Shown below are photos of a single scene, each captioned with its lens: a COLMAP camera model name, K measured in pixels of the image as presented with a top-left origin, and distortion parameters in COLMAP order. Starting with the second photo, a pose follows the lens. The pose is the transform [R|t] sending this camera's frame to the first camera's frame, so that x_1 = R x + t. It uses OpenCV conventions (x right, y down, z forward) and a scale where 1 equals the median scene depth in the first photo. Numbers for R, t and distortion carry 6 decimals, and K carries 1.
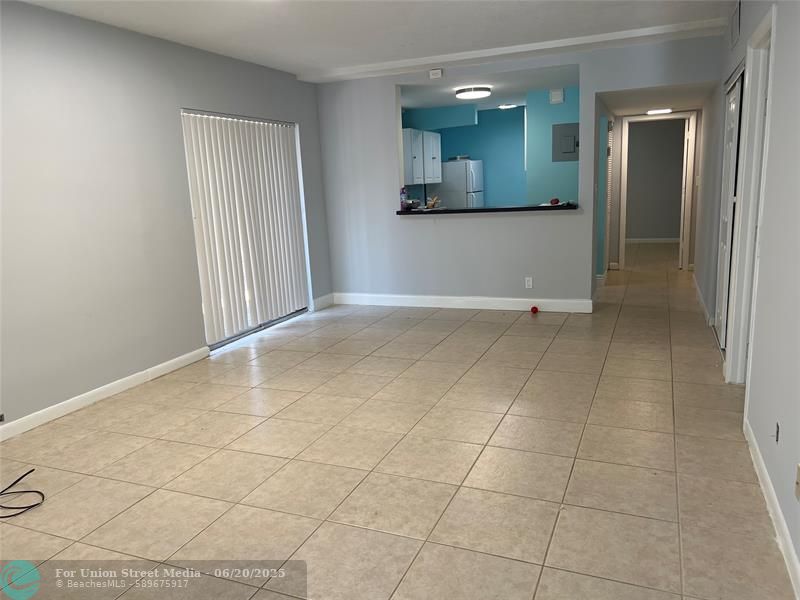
lens RADIAL K [[605.1, 0, 397.0], [0, 605.1, 300.5], [0, 0, 1]] dist [0.069636, -0.090397]
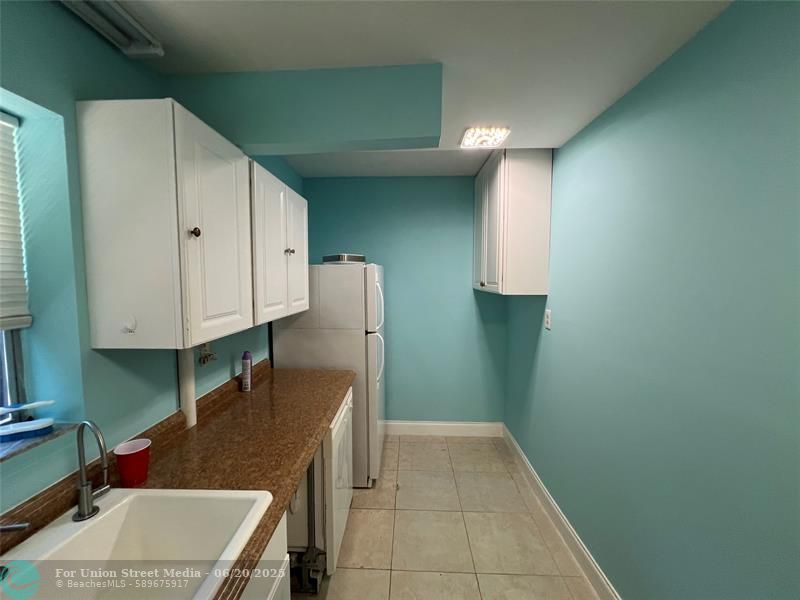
lens RADIAL K [[323.0, 0, 397.2], [0, 323.0, 297.6], [0, 0, 1]] dist [-0.002303, 0.000109]
pose [[0.932420, 0.019955, 0.360826, 0.094269], [0.028069, 0.991458, -0.127367, -0.329480], [-0.360286, 0.128888, 0.923895, 1.464663]]
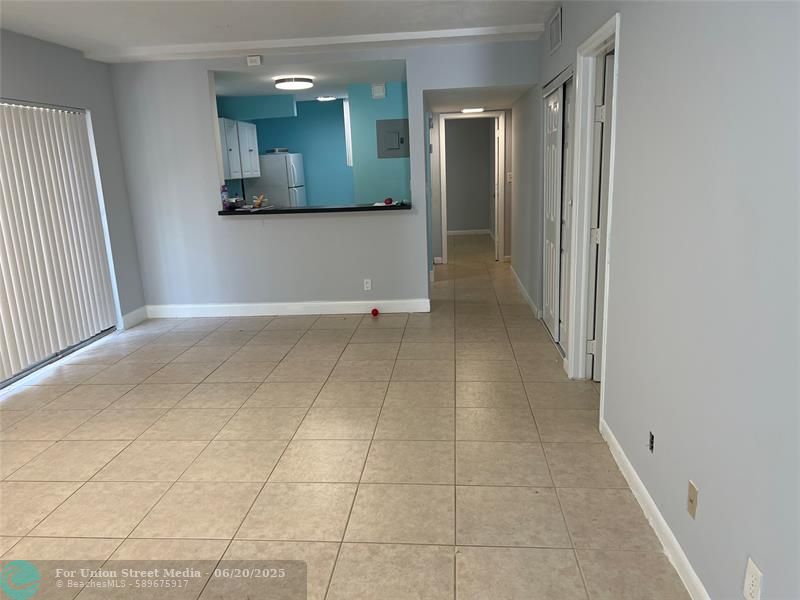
lens RADIAL K [[605.1, 0, 397.0], [0, 605.1, 300.5], [0, 0, 1]] dist [0.069636, -0.090397]
pose [[0.952527, -0.062034, 0.298068, -0.033321], [0.056651, 0.998038, 0.026672, -0.033381], [-0.299137, -0.008520, 0.954172, 0.079355]]
